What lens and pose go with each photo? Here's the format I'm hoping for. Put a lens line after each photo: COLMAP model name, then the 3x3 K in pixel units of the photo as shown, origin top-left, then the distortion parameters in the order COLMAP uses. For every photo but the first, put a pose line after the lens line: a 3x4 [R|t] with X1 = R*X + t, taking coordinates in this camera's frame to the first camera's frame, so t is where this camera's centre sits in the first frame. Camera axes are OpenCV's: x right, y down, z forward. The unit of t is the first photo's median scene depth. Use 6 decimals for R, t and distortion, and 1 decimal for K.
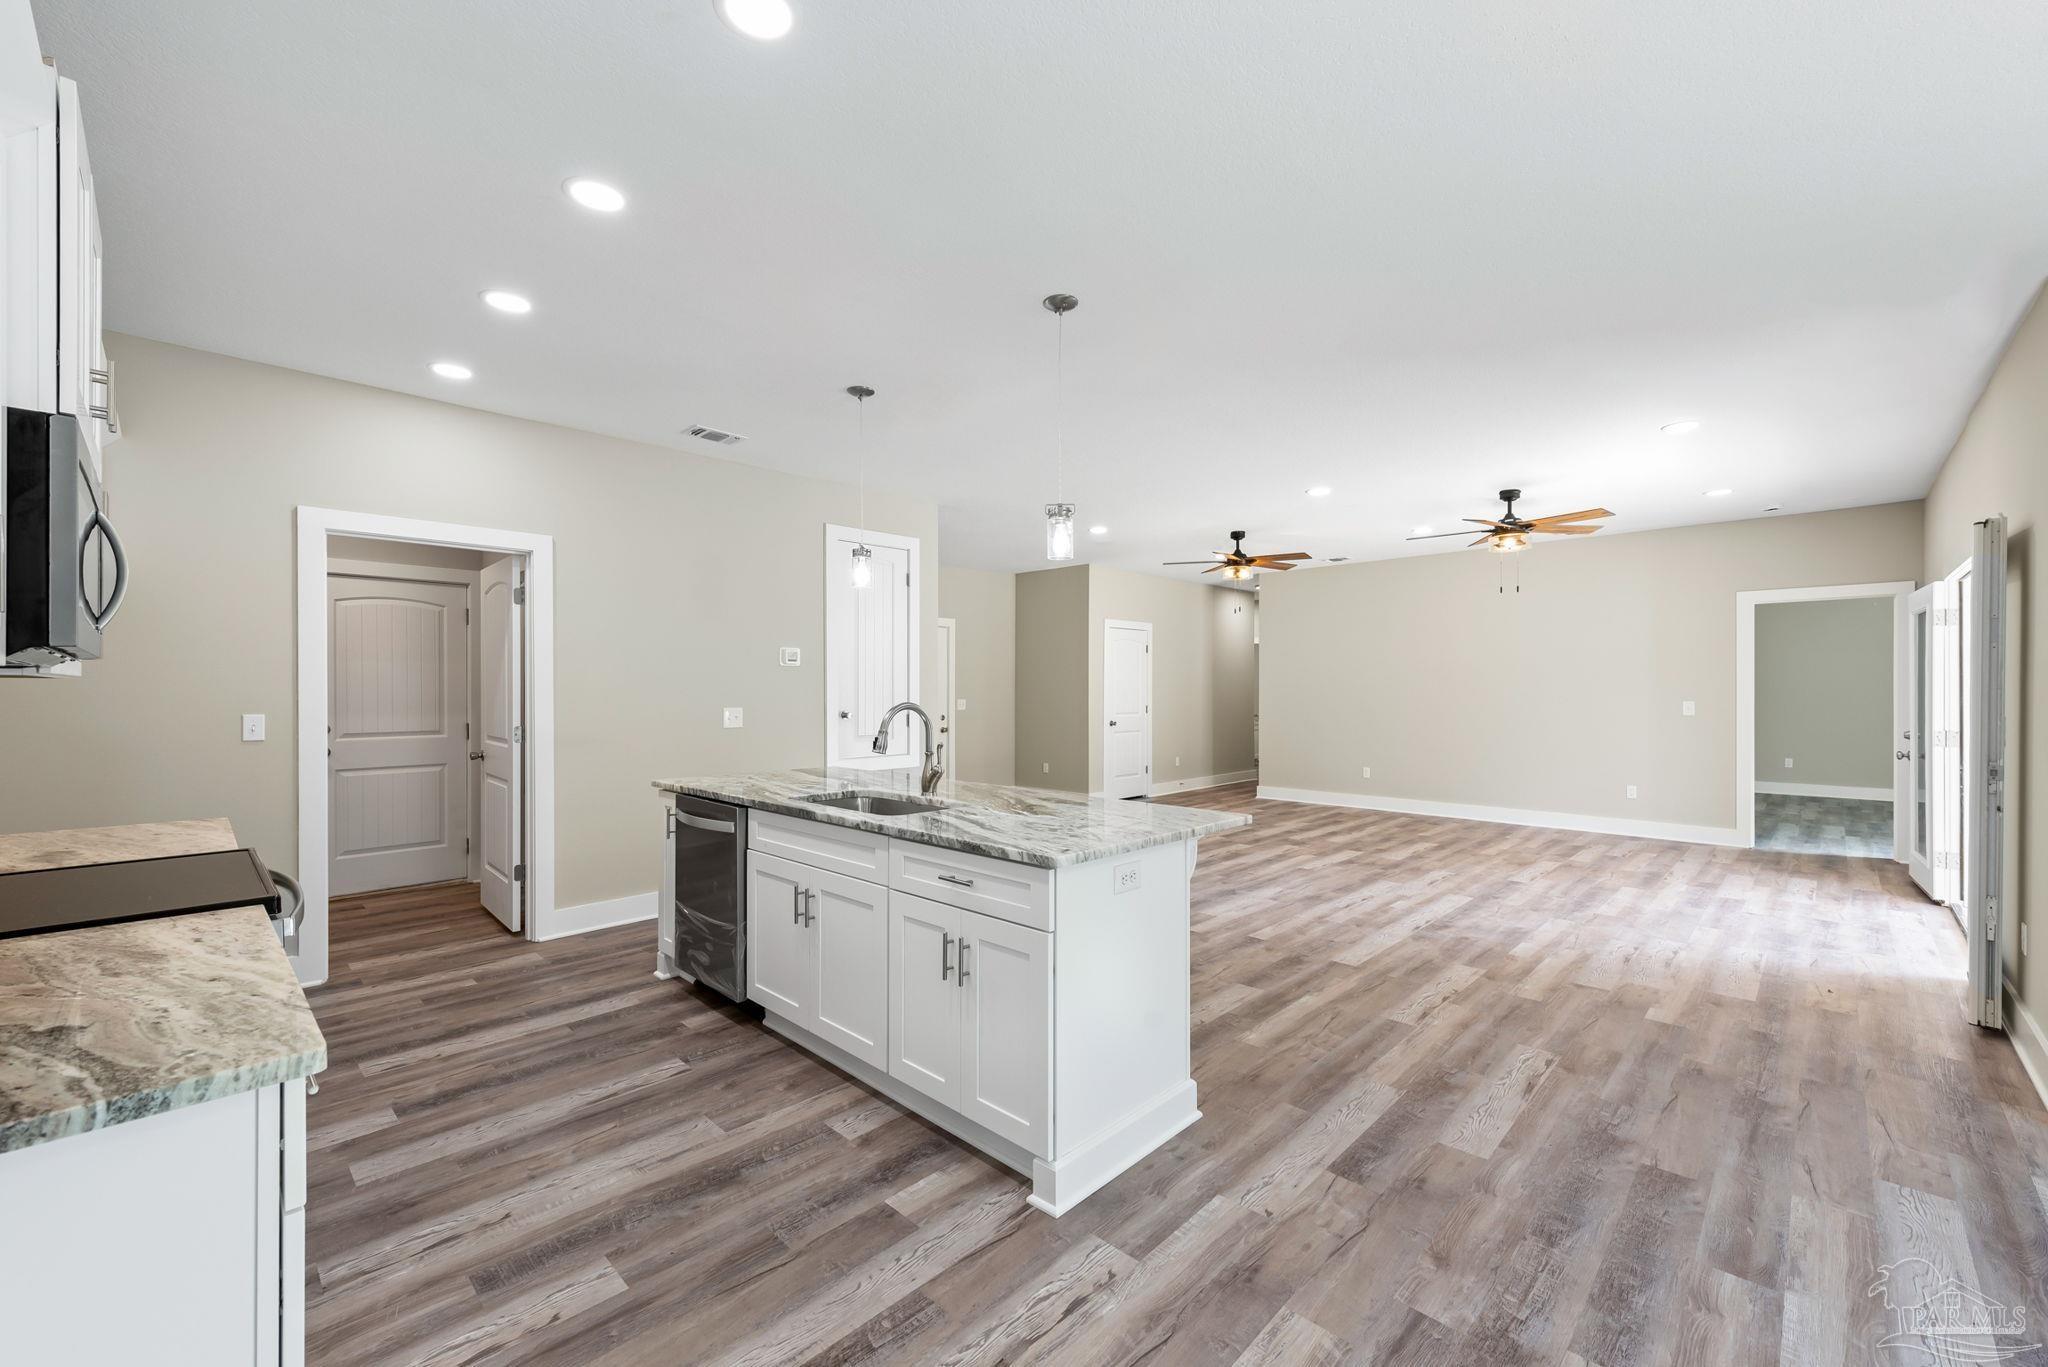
lens RADIAL K [[822.4, 0, 1011.3], [0, 822.4, 686.0], [0, 0, 1]] dist [0.011059, -0.002490]
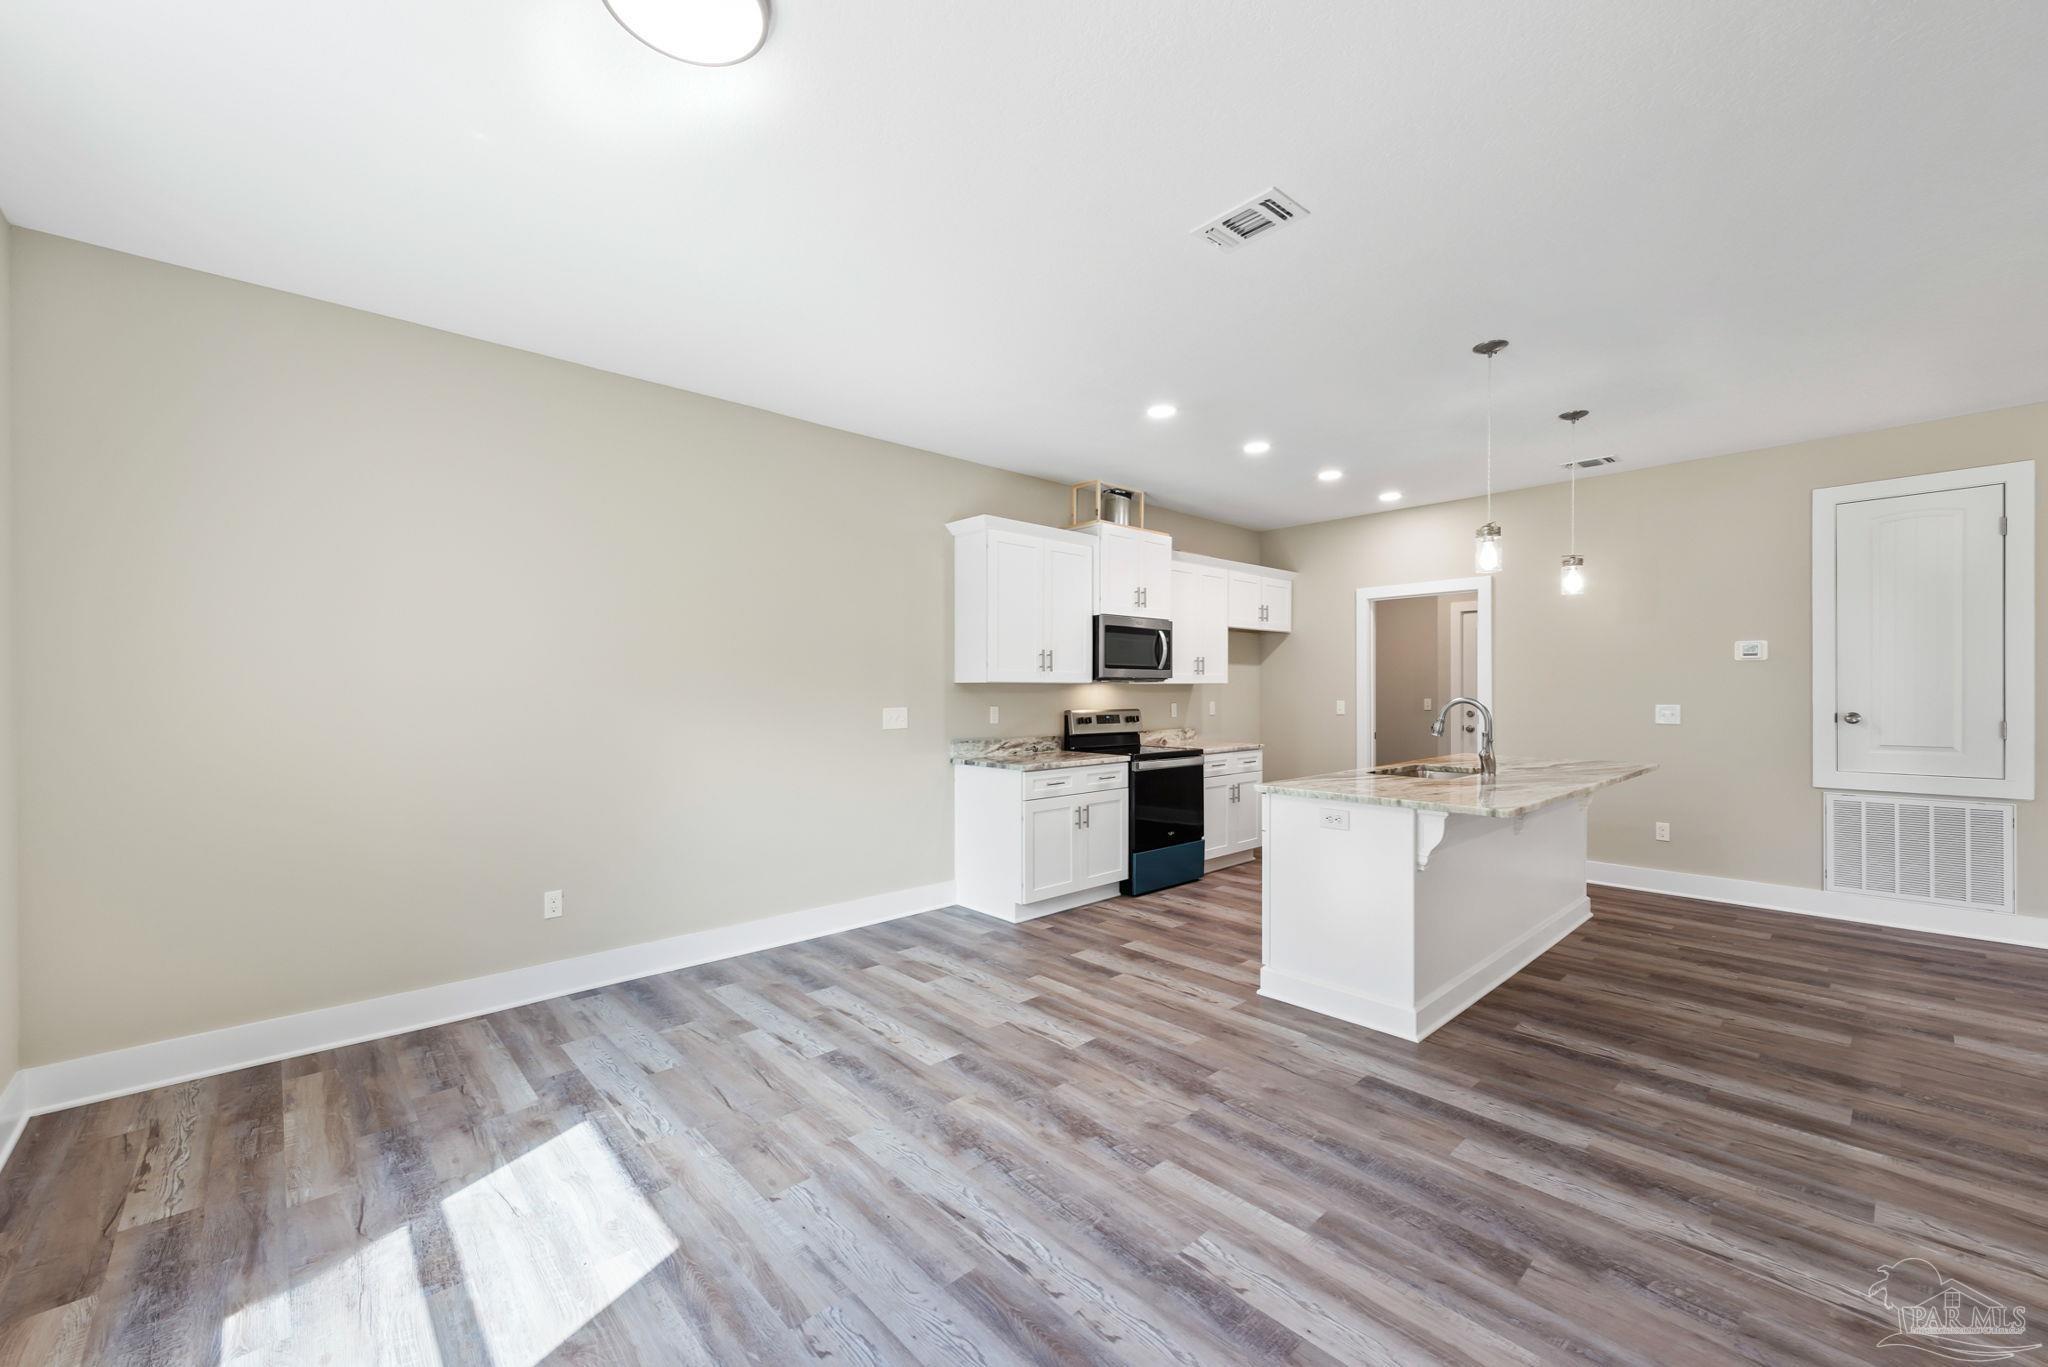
lens RADIAL K [[809.1, 0, 1024.0], [0, 809.1, 683.5], [0, 0, 1]] dist [-0.002218, -0.000210]
pose [[-0.037242, -0.000421, -0.999306, 1.154733], [0.000978, 0.999999, -0.000458, -0.001261], [0.999306, -0.000994, -0.037241, 0.380239]]
